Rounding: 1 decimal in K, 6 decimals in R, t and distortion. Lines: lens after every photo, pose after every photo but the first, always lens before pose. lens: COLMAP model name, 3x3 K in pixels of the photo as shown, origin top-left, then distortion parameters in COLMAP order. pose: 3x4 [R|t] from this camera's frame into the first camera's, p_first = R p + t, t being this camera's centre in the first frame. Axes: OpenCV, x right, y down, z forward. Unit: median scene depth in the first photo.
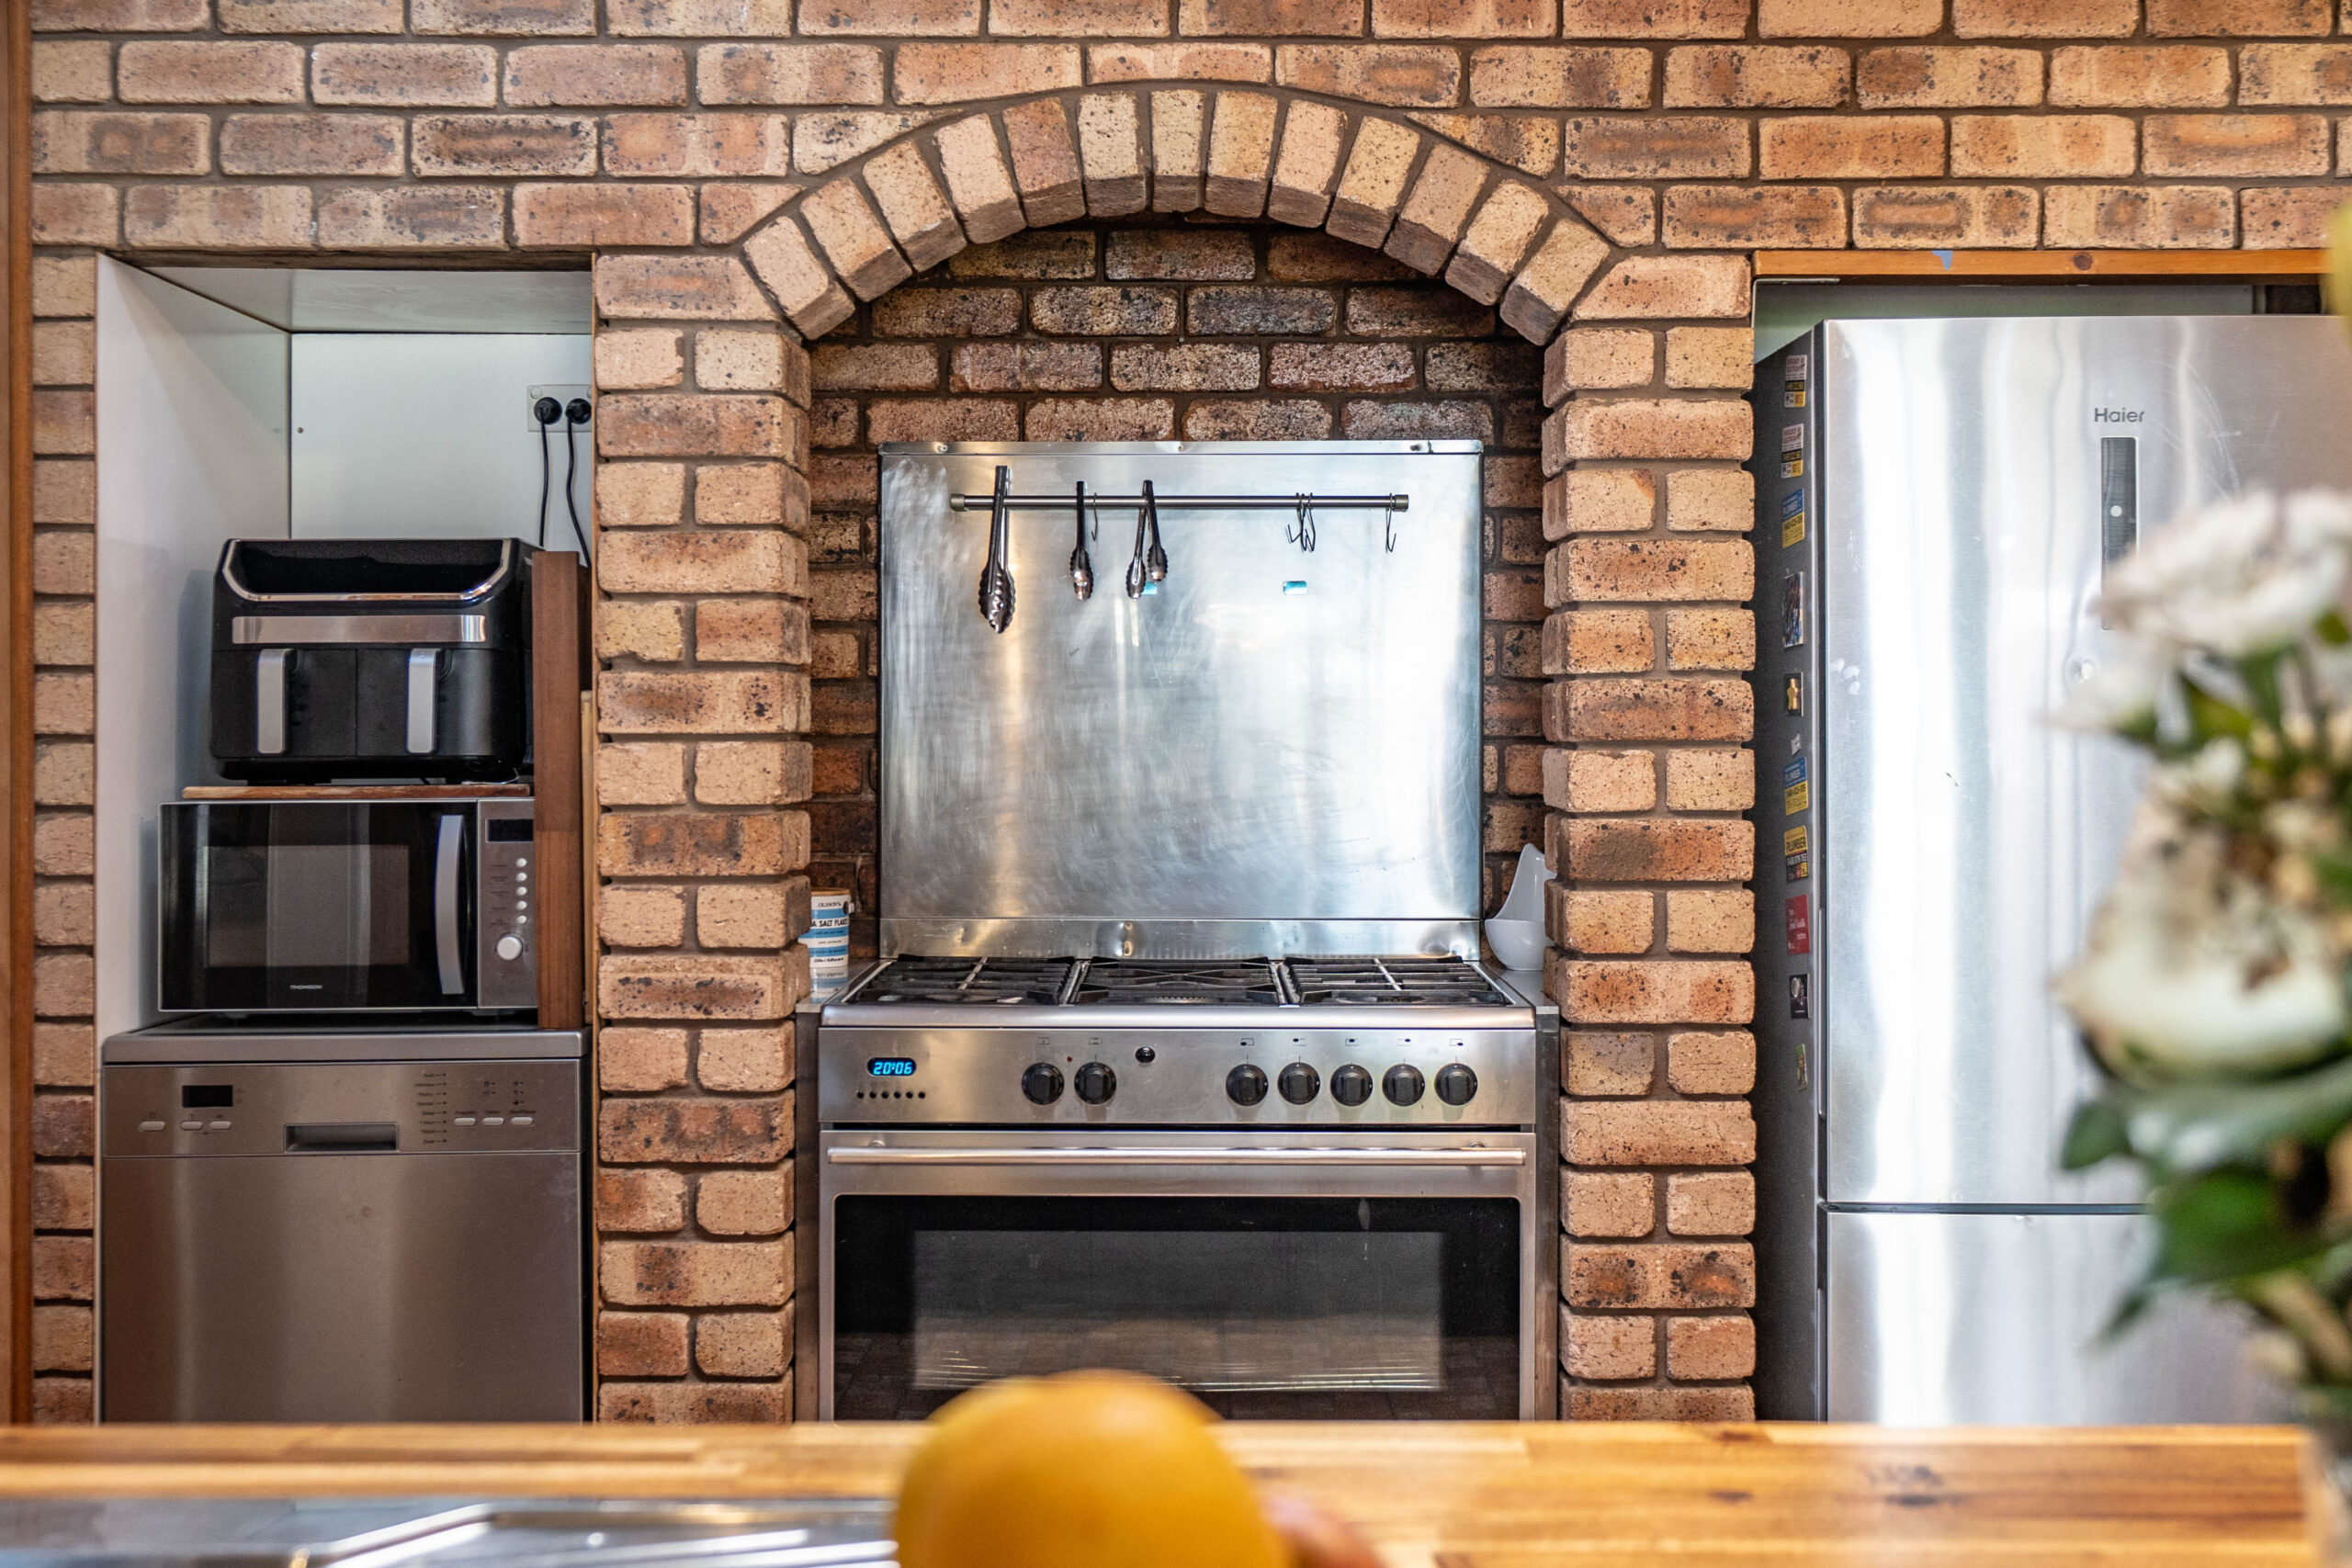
lens RADIAL K [[2567.7, 0, 1174.7], [0, 2567.7, 712.0], [0, 0, 1]] dist [-0.010262, 0.030049]
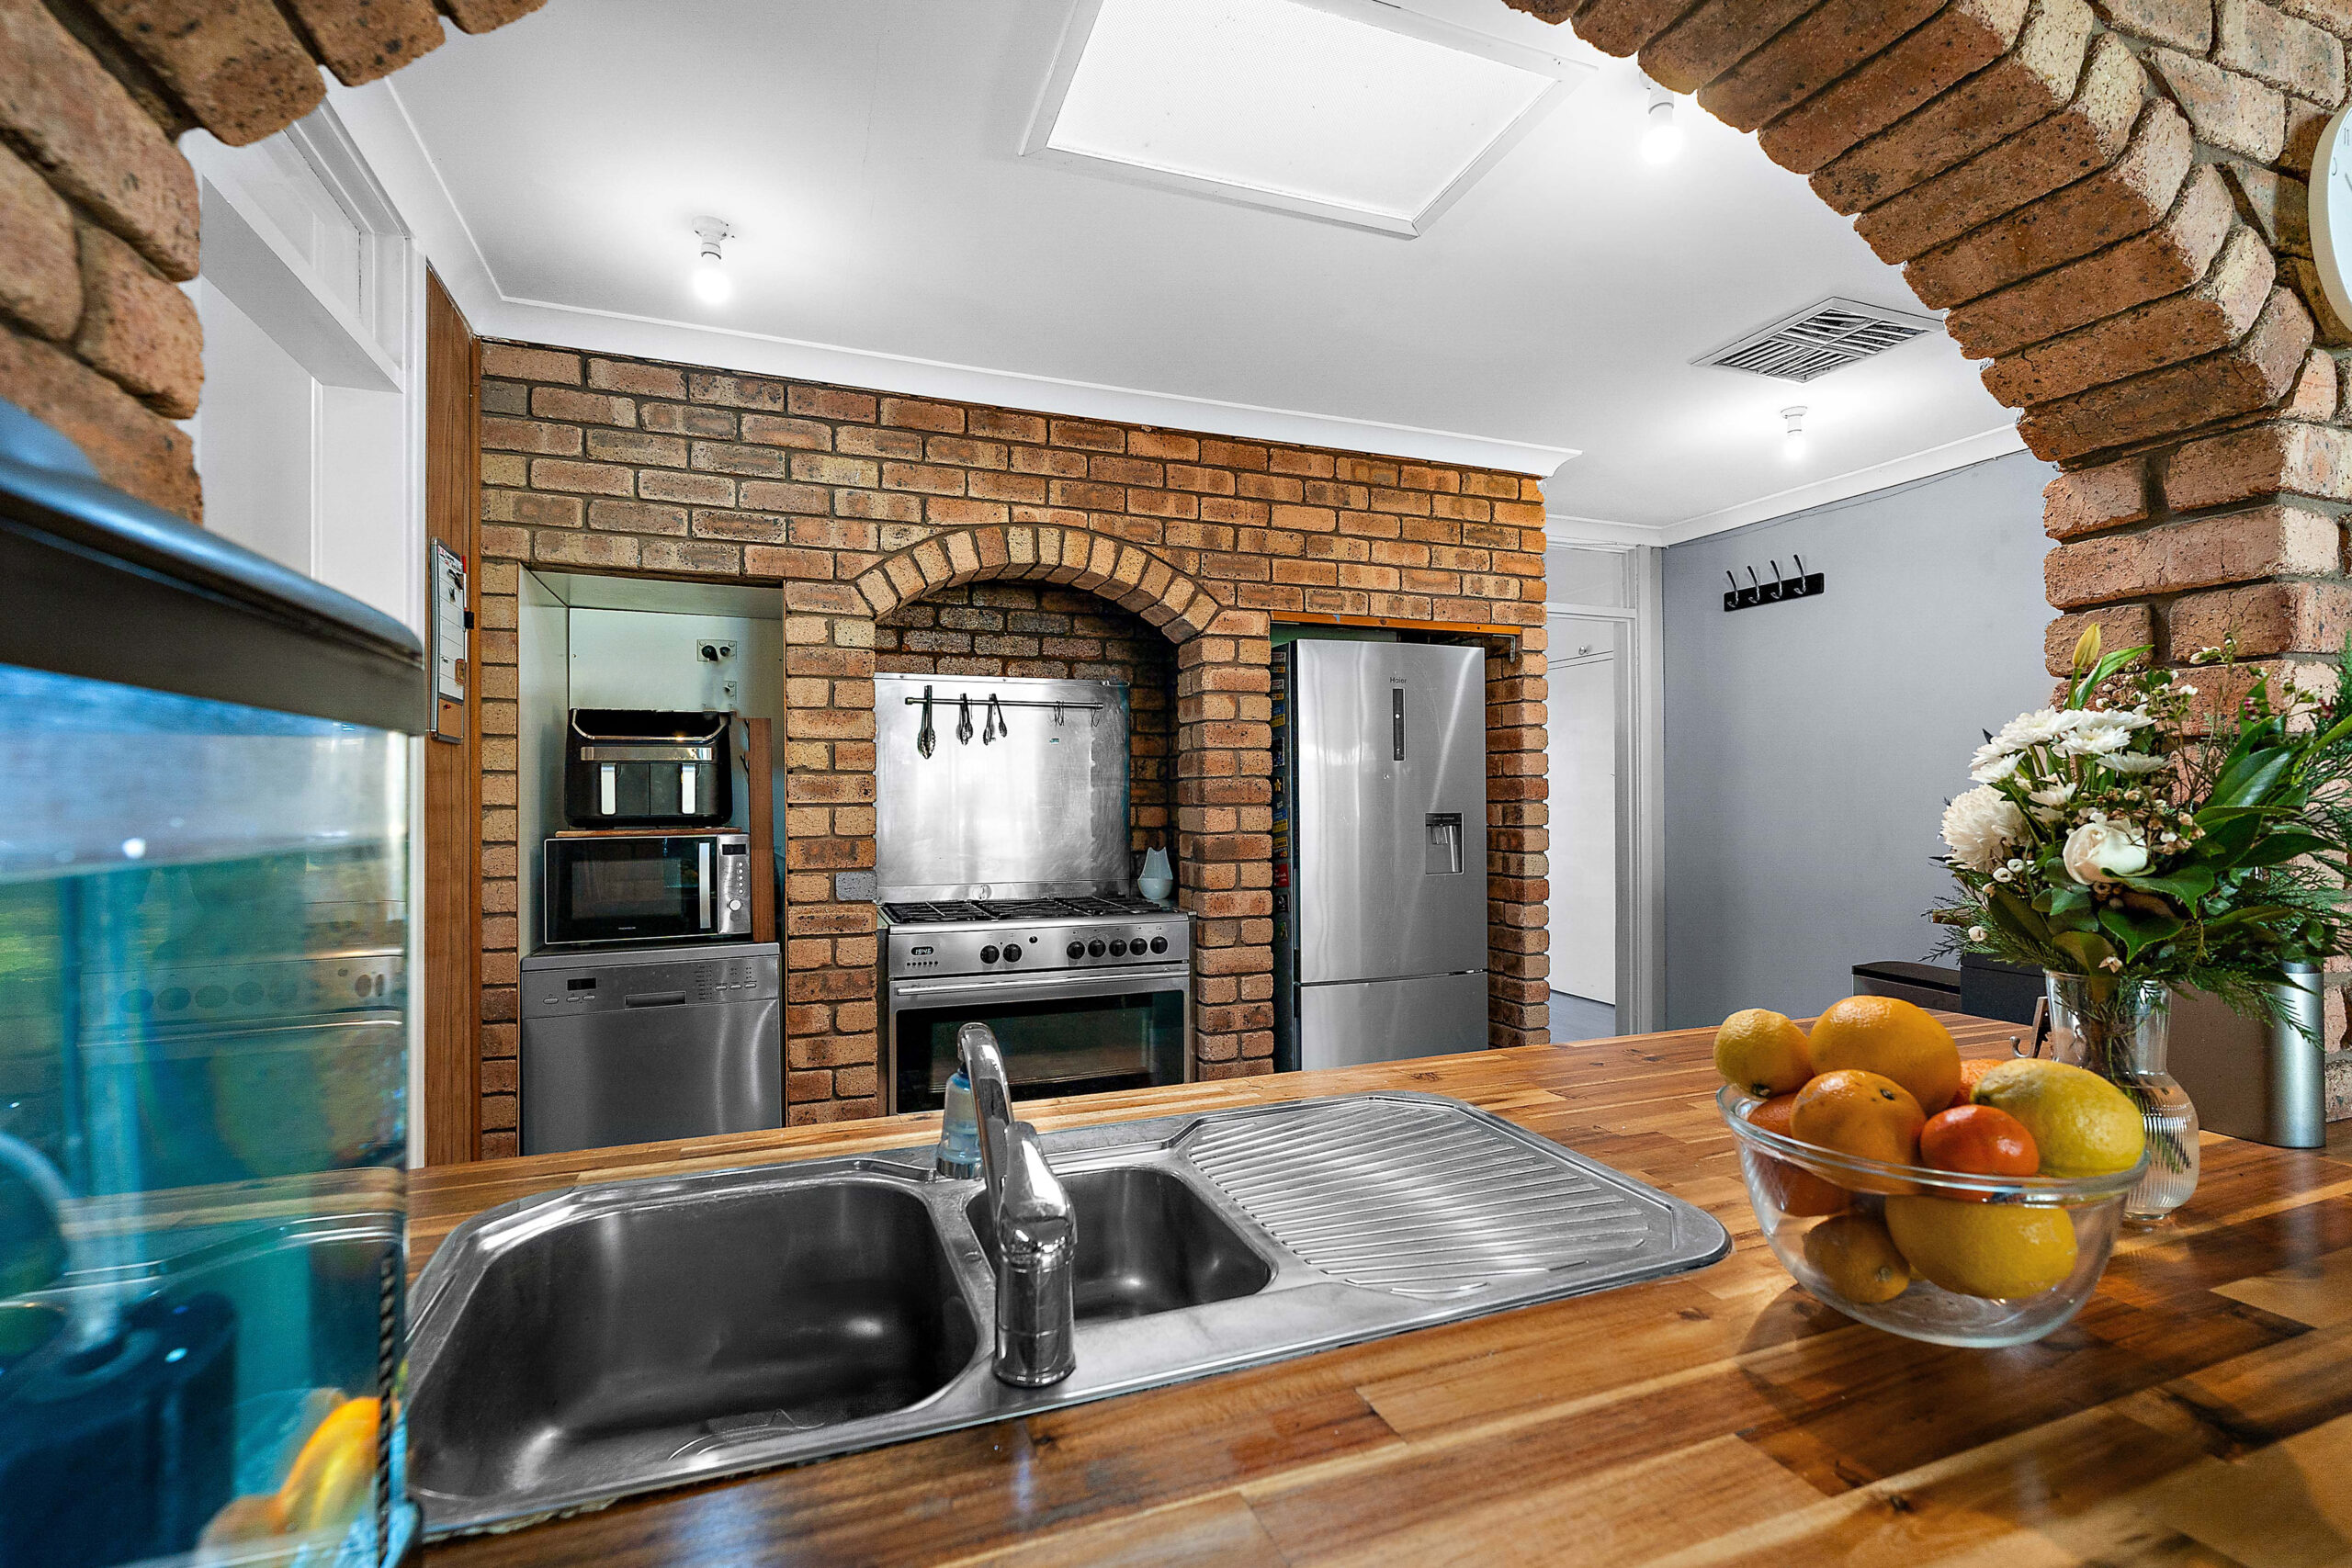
lens RADIAL K [[1082.0, 0, 1183.1], [0, 1082.0, 788.3], [0, 0, 1]] dist [-0.002121, -0.000005]
pose [[0.931060, -0.001154, 0.364864, -0.246497], [0.004328, 0.999960, -0.007883, 0.004426], [-0.364840, 0.008919, 0.931027, 0.034958]]
